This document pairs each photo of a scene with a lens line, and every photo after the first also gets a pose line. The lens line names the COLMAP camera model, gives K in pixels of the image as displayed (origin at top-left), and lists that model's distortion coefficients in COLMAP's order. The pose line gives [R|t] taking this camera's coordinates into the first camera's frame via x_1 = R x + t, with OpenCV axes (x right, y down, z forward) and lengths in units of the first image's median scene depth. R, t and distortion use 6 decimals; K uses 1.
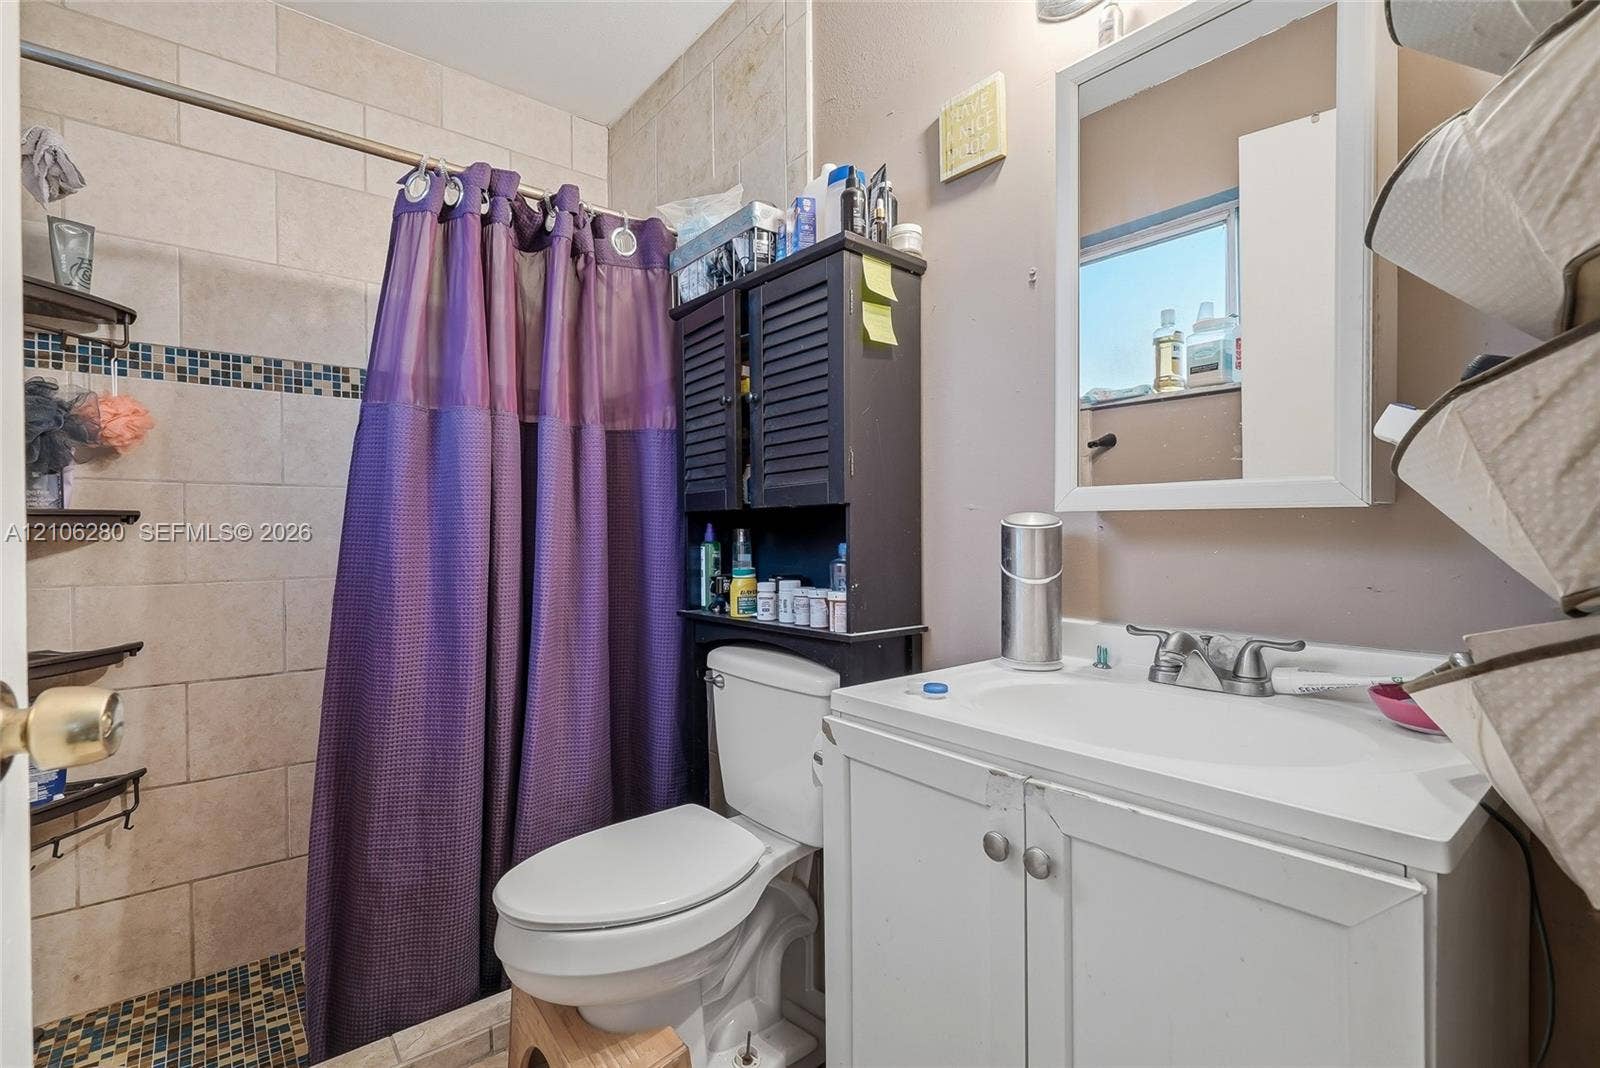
lens RADIAL K [[725.8, 0, 798.1], [0, 725.8, 544.7], [0, 0, 1]] dist [0.001433, -0.001350]
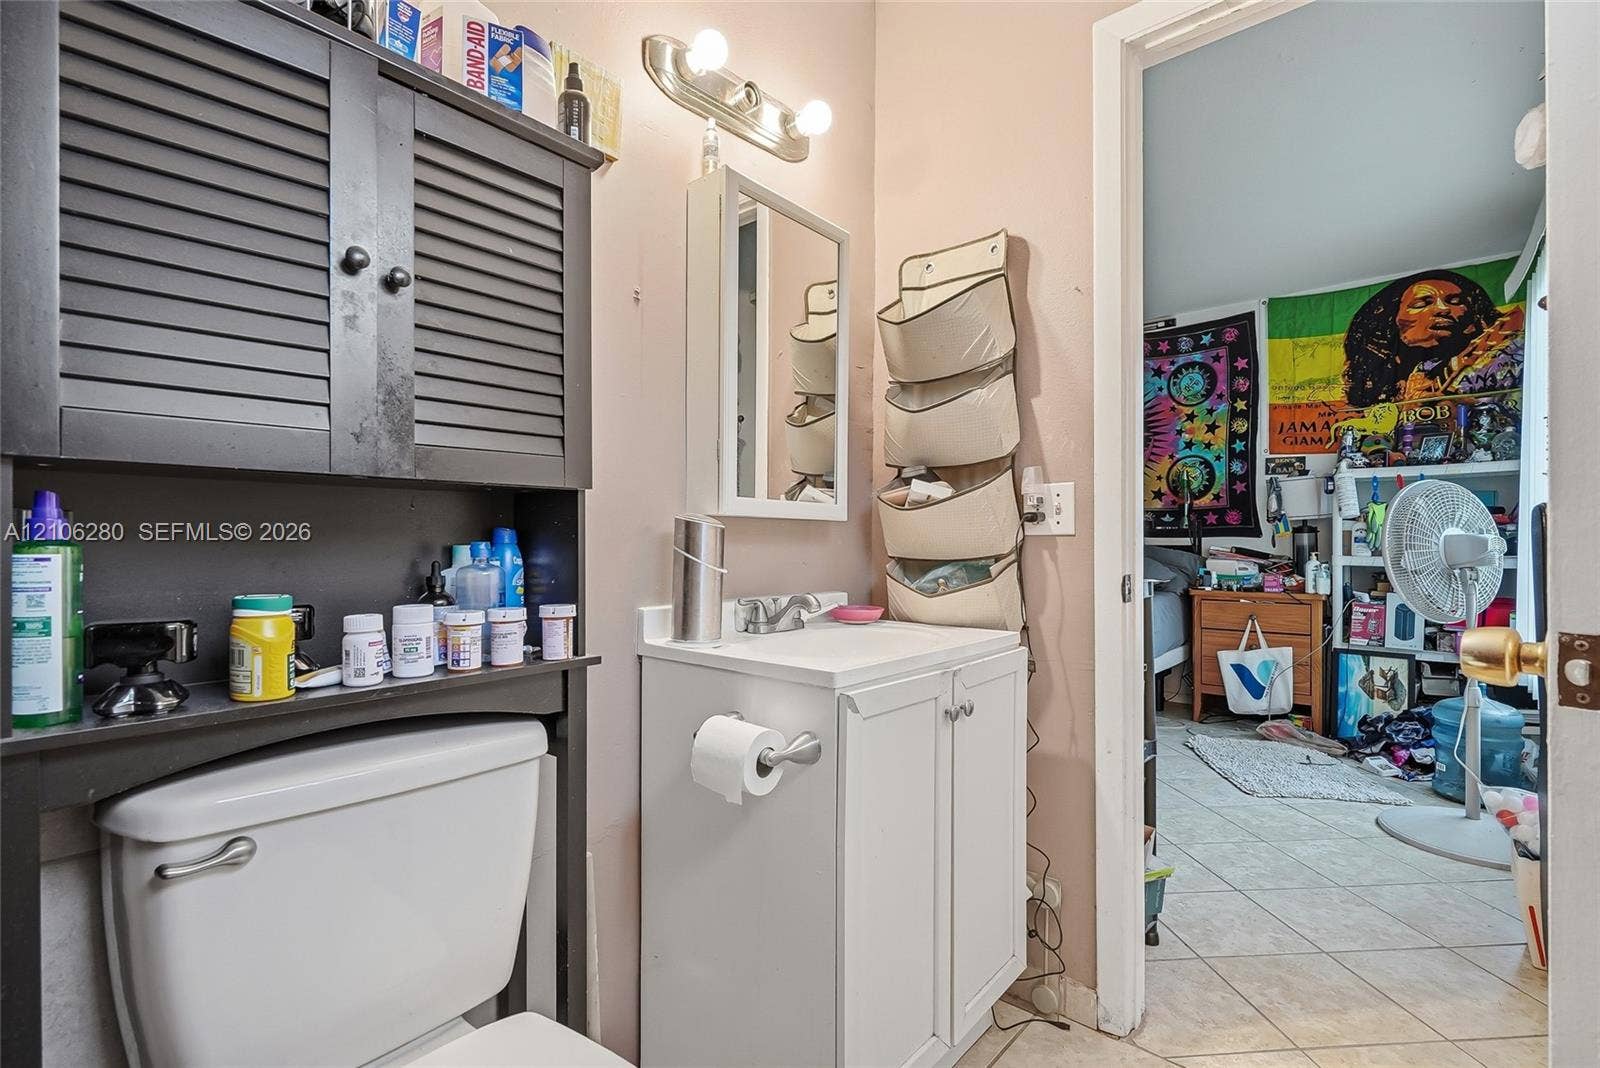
lens RADIAL K [[716.9, 0, 797.4], [0, 716.9, 537.9], [0, 0, 1]] dist [0.002932, -0.007108]
pose [[-0.173307, 0.004668, 0.984857, -0.557700], [0.009755, 0.999948, -0.003023, -0.001603], [-0.984820, 0.009083, -0.173343, 0.686704]]
